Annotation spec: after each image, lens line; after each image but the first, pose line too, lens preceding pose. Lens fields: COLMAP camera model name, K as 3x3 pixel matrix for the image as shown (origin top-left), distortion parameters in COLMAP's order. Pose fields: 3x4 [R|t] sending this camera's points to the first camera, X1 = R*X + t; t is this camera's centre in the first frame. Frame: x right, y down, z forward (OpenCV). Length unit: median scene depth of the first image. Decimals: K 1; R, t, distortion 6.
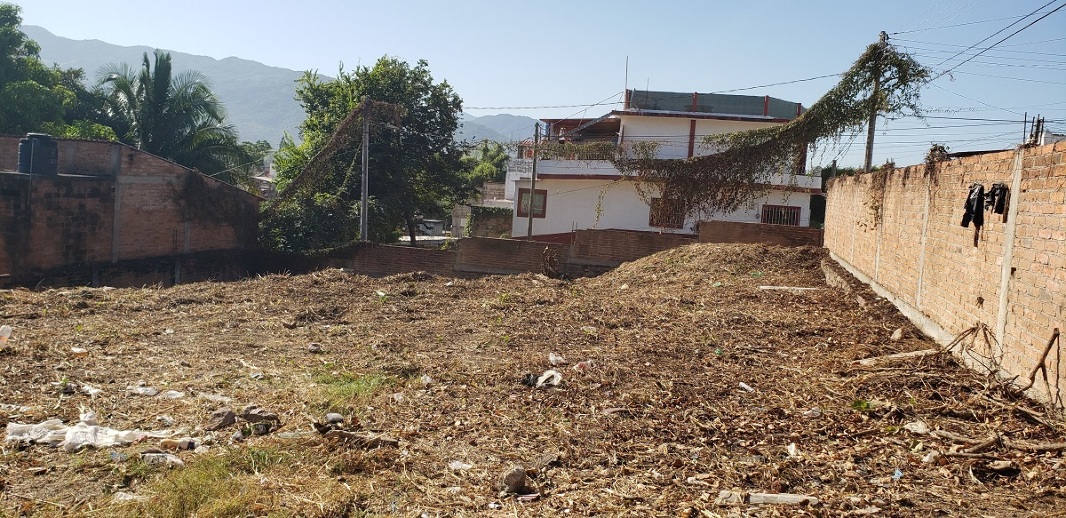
lens RADIAL K [[837.5, 0, 532.3], [0, 837.5, 253.9], [0, 0, 1]] dist [0.065337, -0.080756]
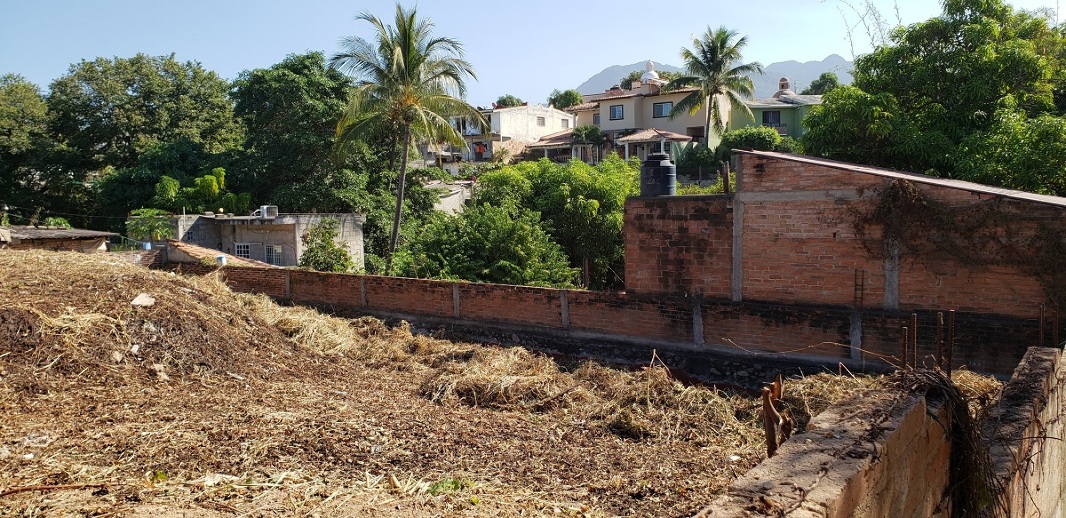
lens RADIAL K [[837.5, 0, 539.3], [0, 837.5, 238.7], [0, 0, 1]] dist [0.065337, -0.080756]
pose [[-0.384718, 0.009828, -0.922982, 0.287912], [-0.076728, 0.996142, 0.042588, -0.061909], [0.919839, 0.087203, -0.382480, 1.023760]]
